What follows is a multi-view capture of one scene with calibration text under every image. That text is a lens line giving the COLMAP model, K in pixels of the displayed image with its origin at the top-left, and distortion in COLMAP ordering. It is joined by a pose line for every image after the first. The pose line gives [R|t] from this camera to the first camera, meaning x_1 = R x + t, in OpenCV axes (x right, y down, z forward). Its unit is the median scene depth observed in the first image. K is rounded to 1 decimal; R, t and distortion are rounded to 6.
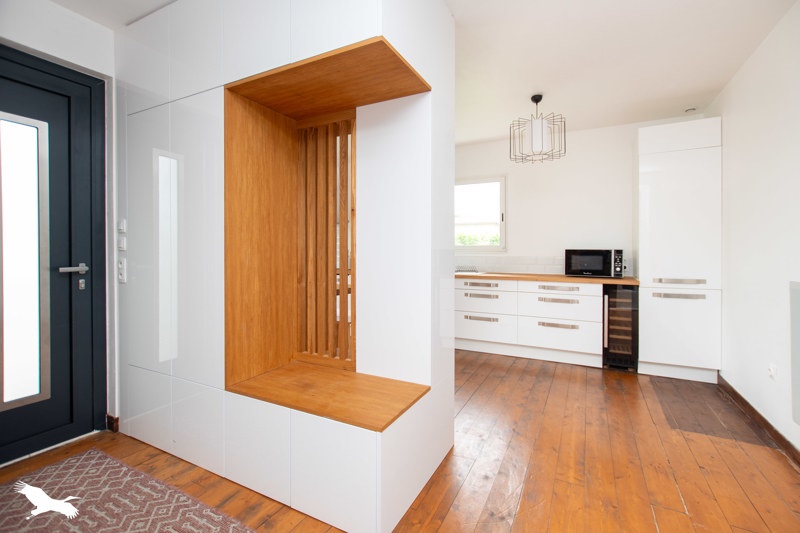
lens RADIAL K [[365.3, 0, 400.0], [0, 365.3, 266.5], [0, 0, 1]] dist [-0.035752, 0.000938]
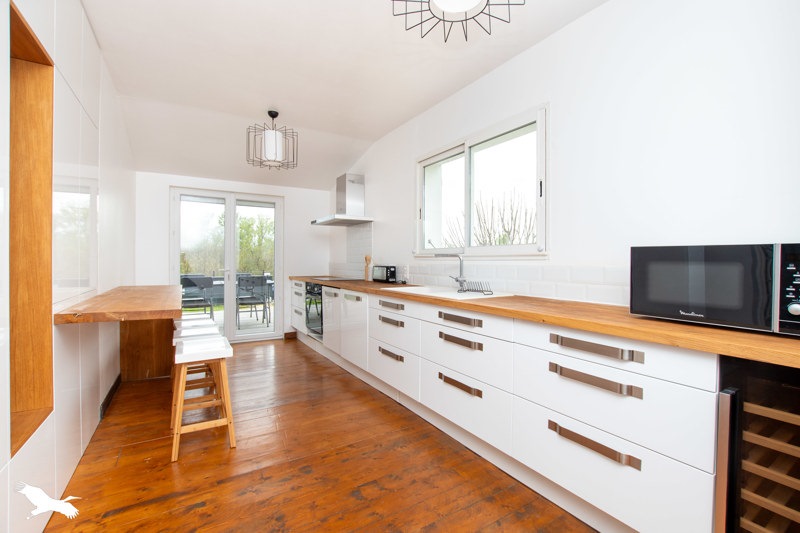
lens RADIAL K [[365.3, 0, 400.0], [0, 365.3, 266.5], [0, 0, 1]] dist [-0.035752, 0.000938]
pose [[0.851526, 0.010462, -0.524208, 0.448820], [-0.023463, 0.999560, -0.018164, -0.013838], [0.523788, 0.027767, 0.851396, 0.548785]]
